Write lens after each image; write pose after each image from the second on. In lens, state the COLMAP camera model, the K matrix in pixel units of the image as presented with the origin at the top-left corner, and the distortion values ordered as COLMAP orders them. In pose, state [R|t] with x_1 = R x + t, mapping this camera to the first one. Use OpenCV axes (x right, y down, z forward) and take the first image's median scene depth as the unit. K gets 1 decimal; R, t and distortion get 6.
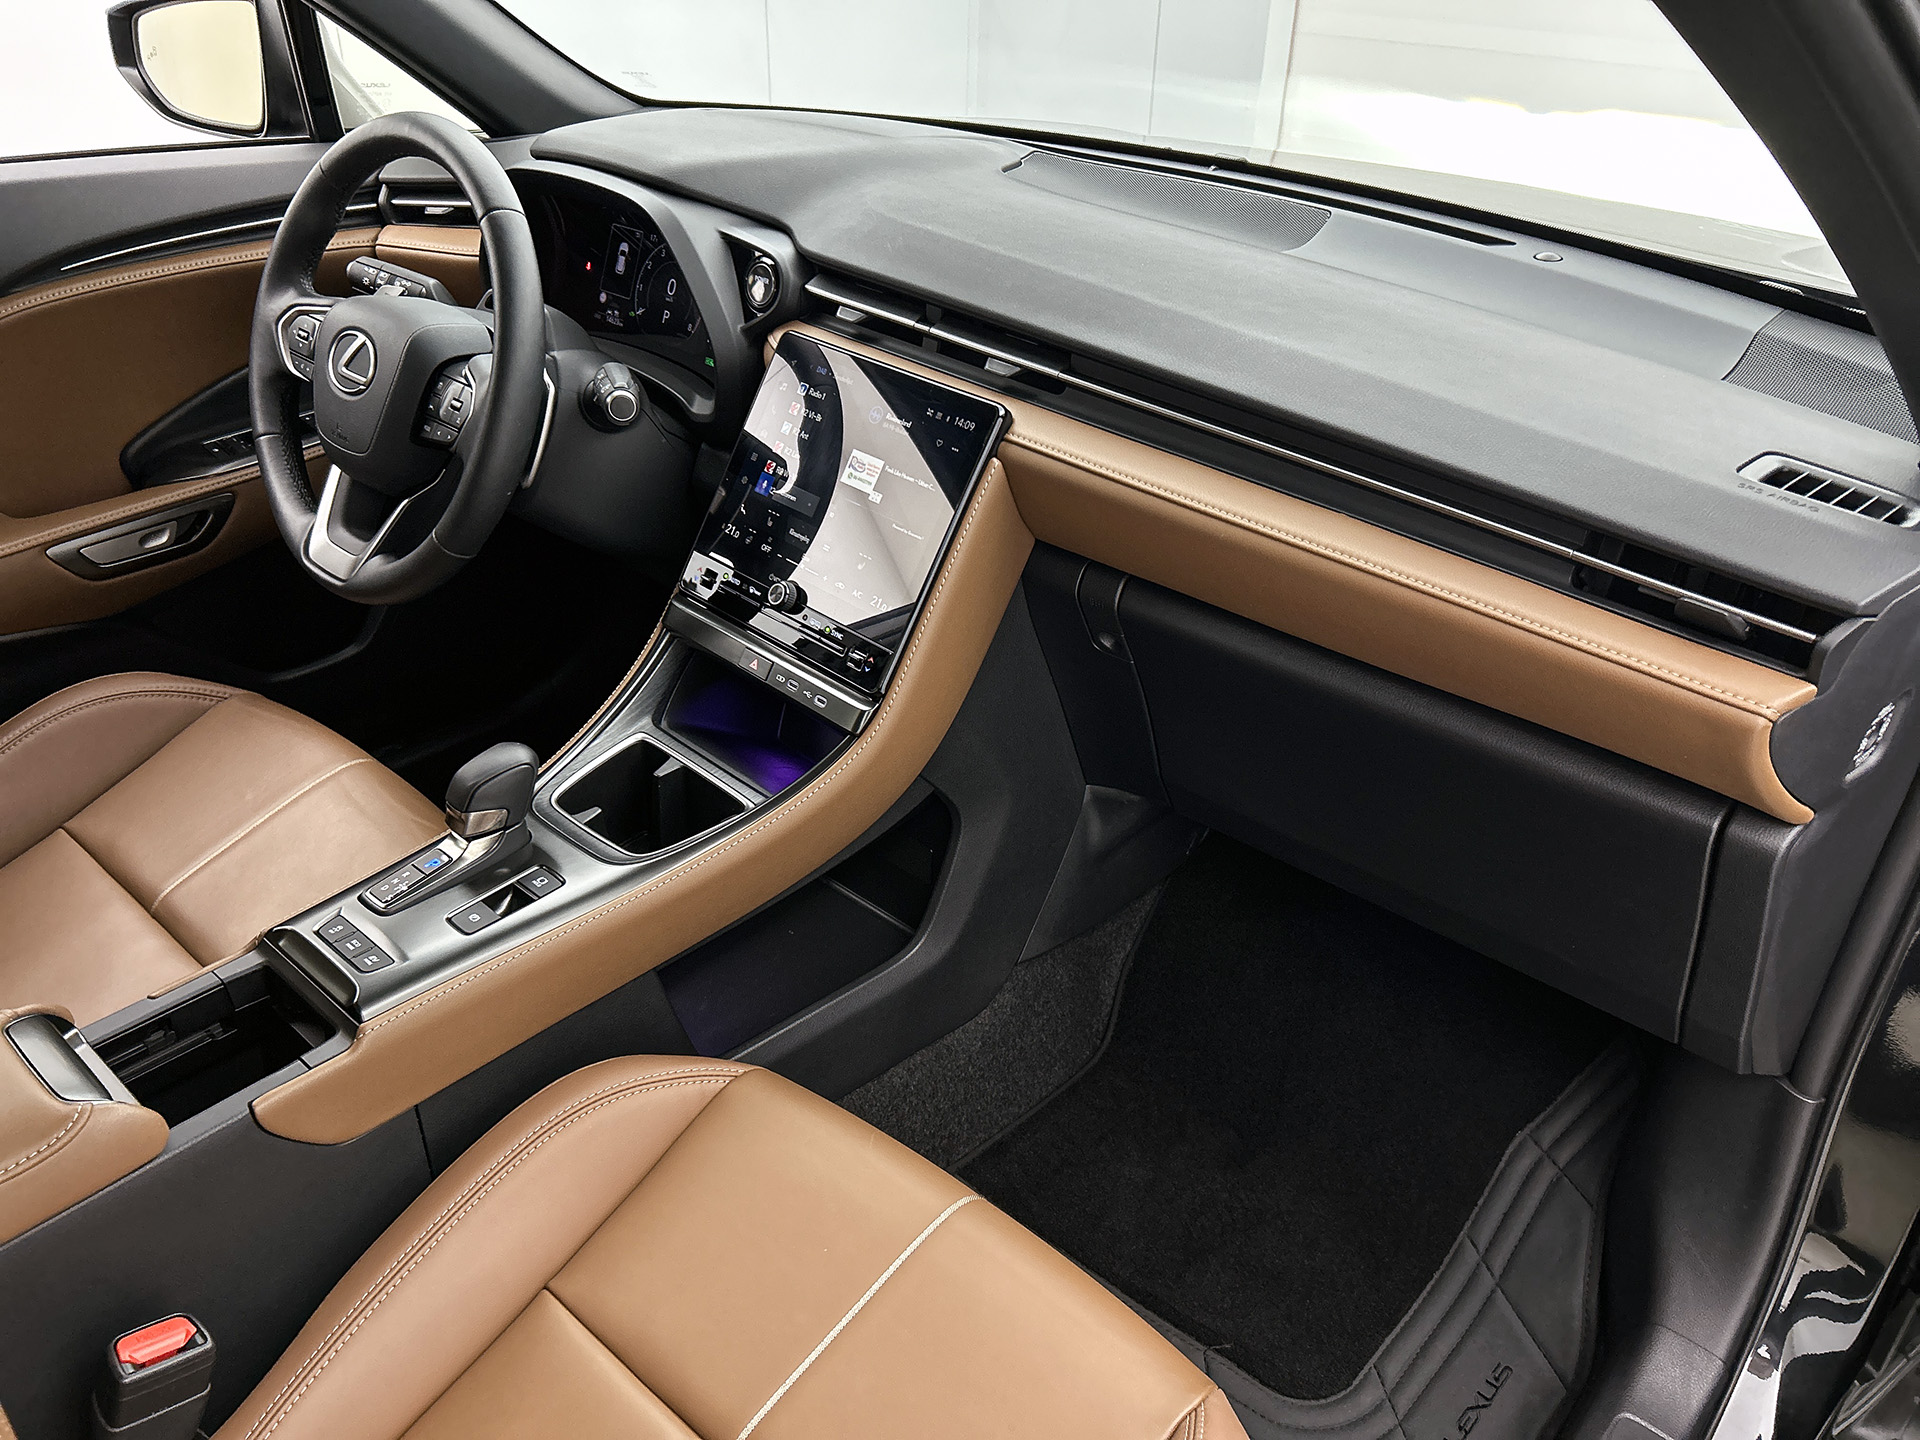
lens RADIAL K [[1506.7, 0, 956.0], [0, 1506.7, 734.9], [0, 0, 1]] dist [0.006676, -0.014008]
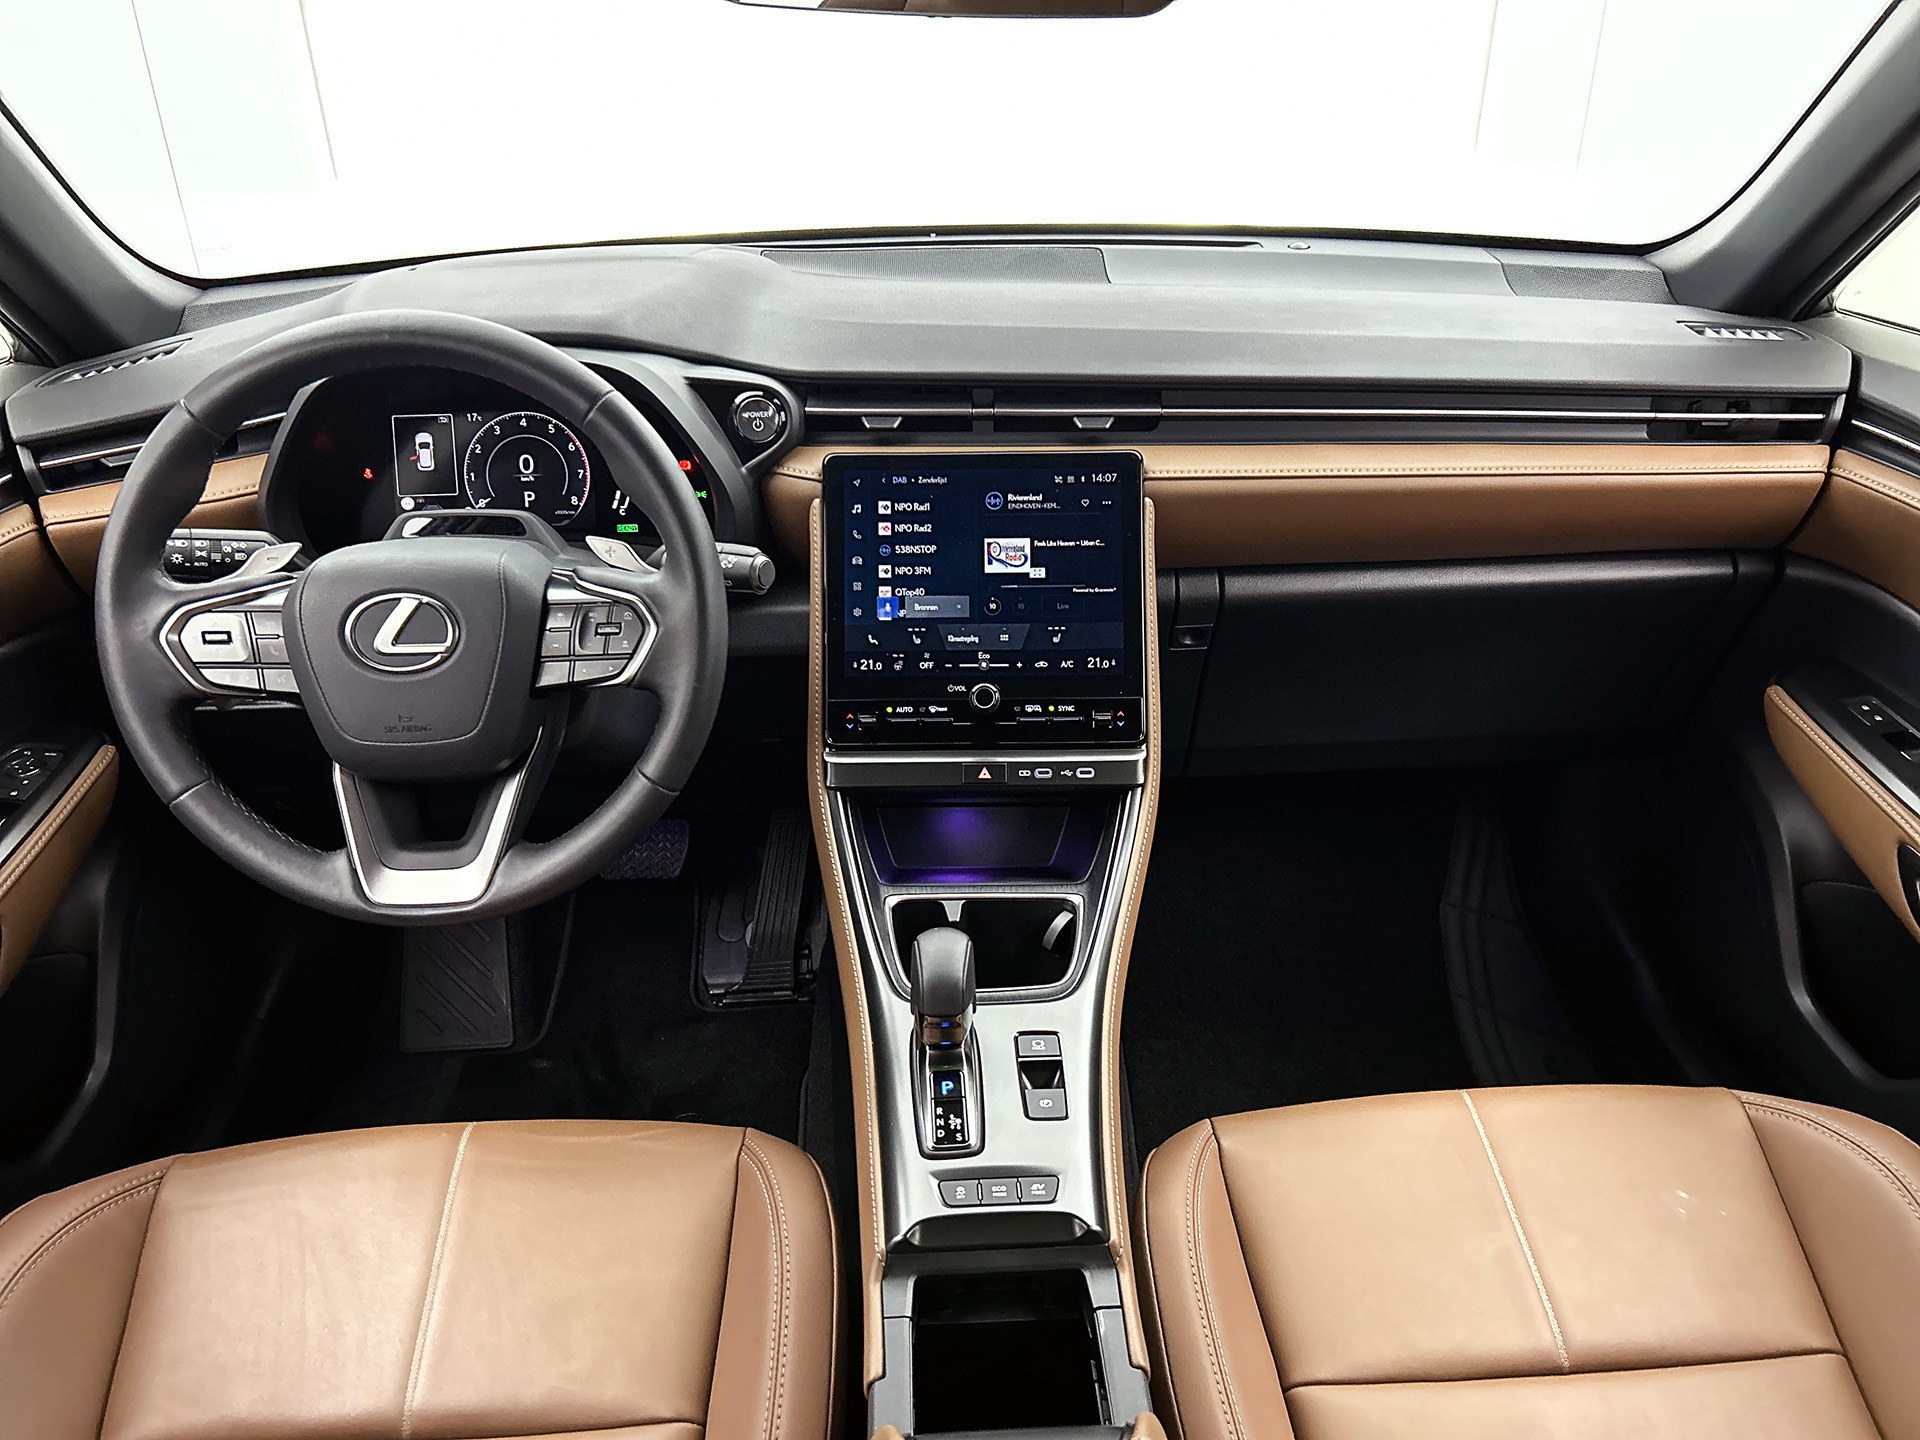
lens RADIAL K [[1506.7, 0, 956.7], [0, 1506.7, 732.2], [0, 0, 1]] dist [0.006676, -0.014008]
pose [[0.699877, -0.362301, 0.615556, -0.739668], [0.391947, 0.915268, 0.093068, -0.169864], [-0.597118, 0.176129, 0.782578, 0.240457]]
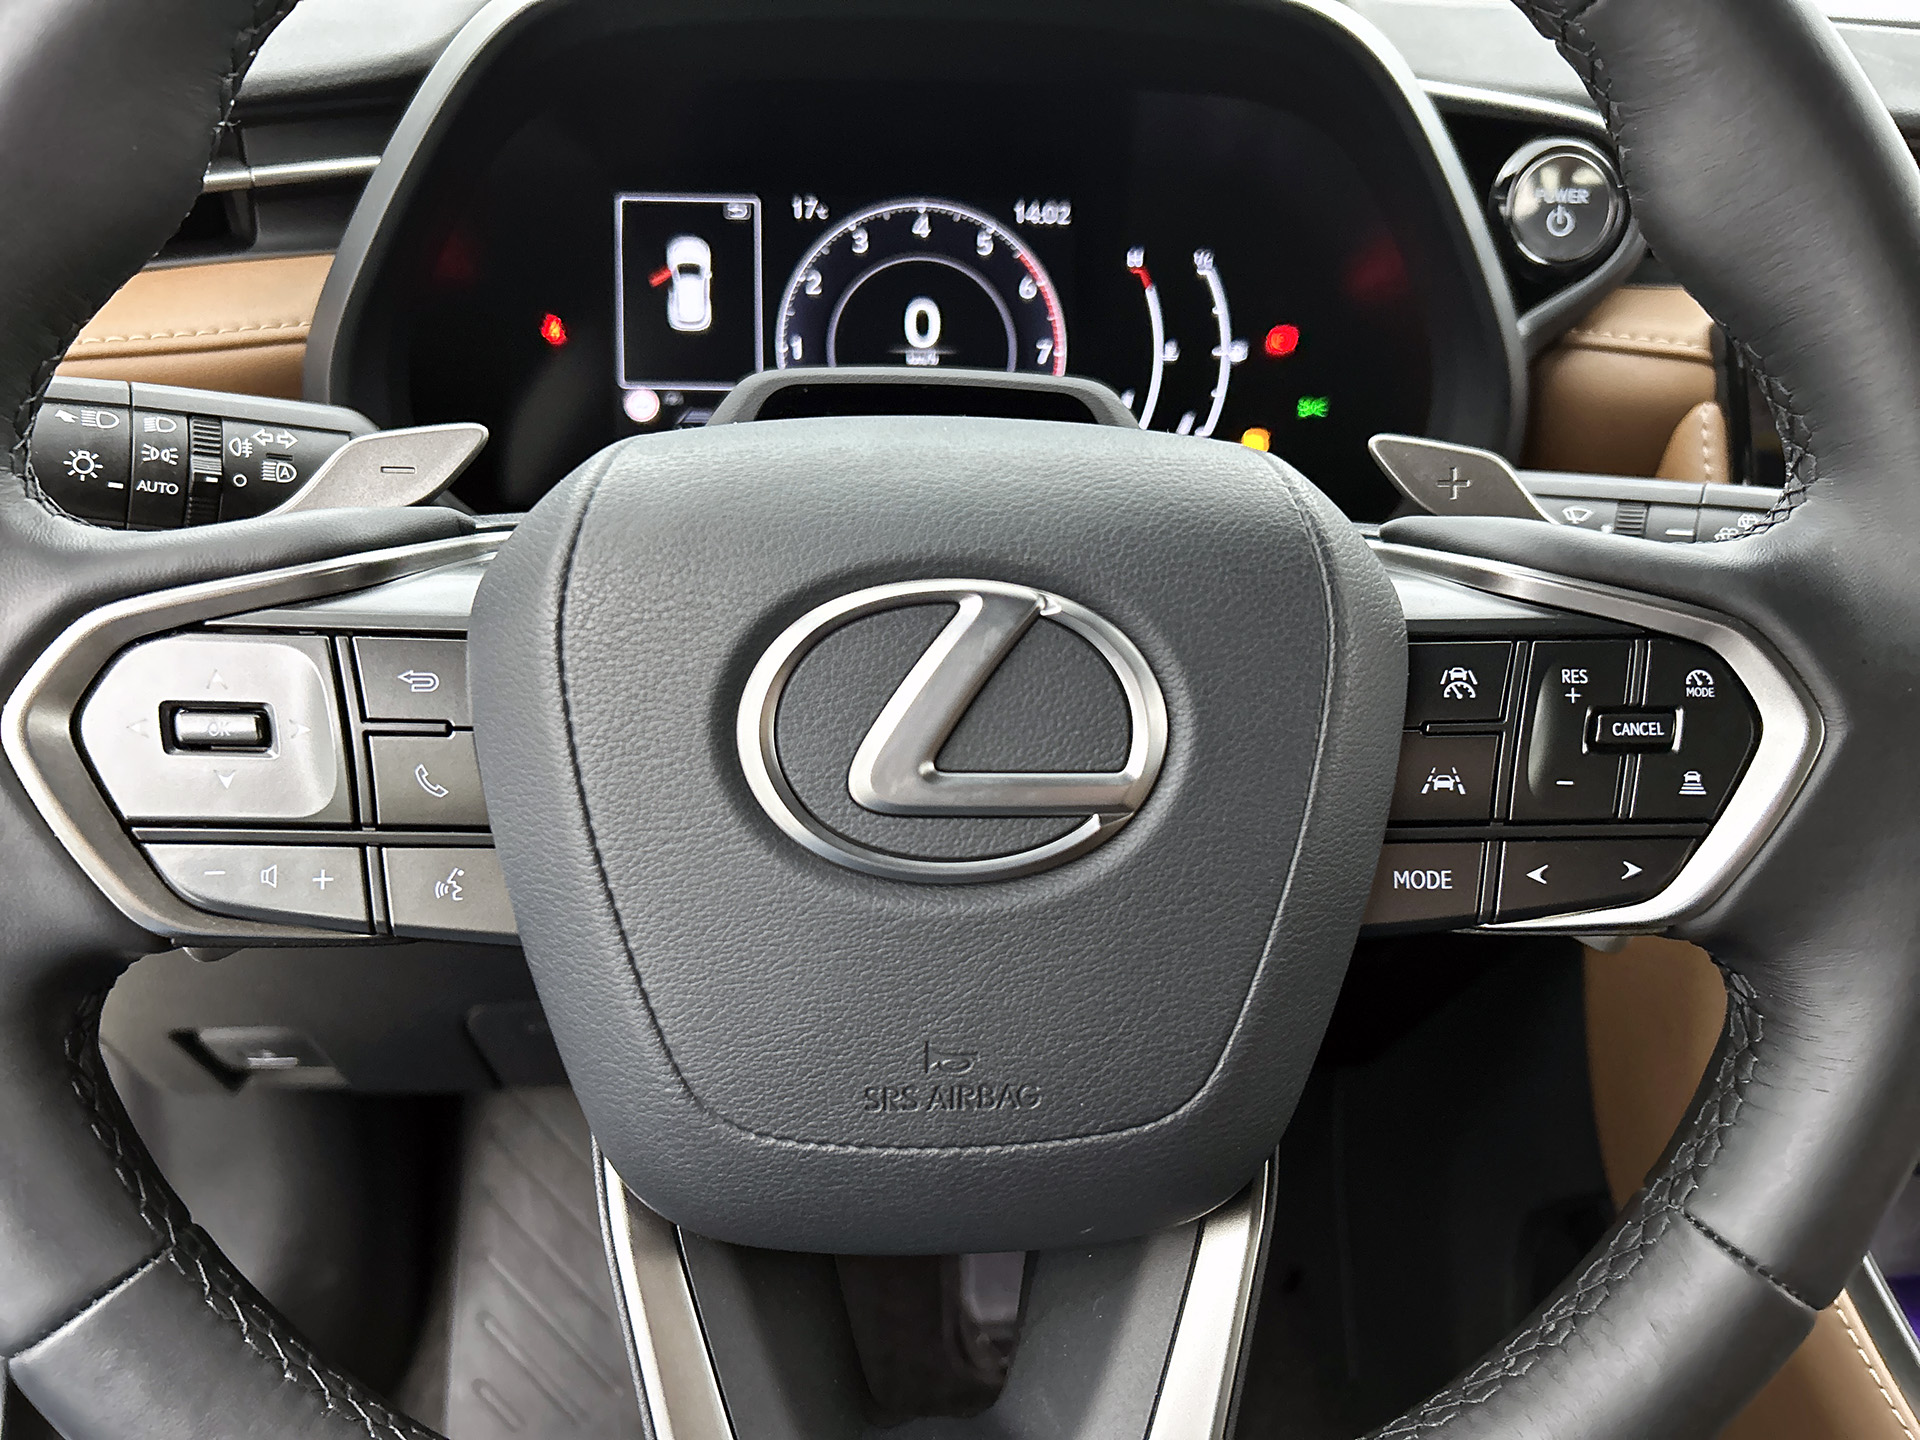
lens RADIAL K [[1506.7, 0, 953.4], [0, 1506.7, 716.6], [0, 0, 1]] dist [0.006676, -0.014008]
pose [[0.675317, -0.310688, 0.668895, -0.567949], [0.366560, 0.928384, 0.061135, -0.276283], [-0.639985, 0.203905, 0.740839, 0.897018]]
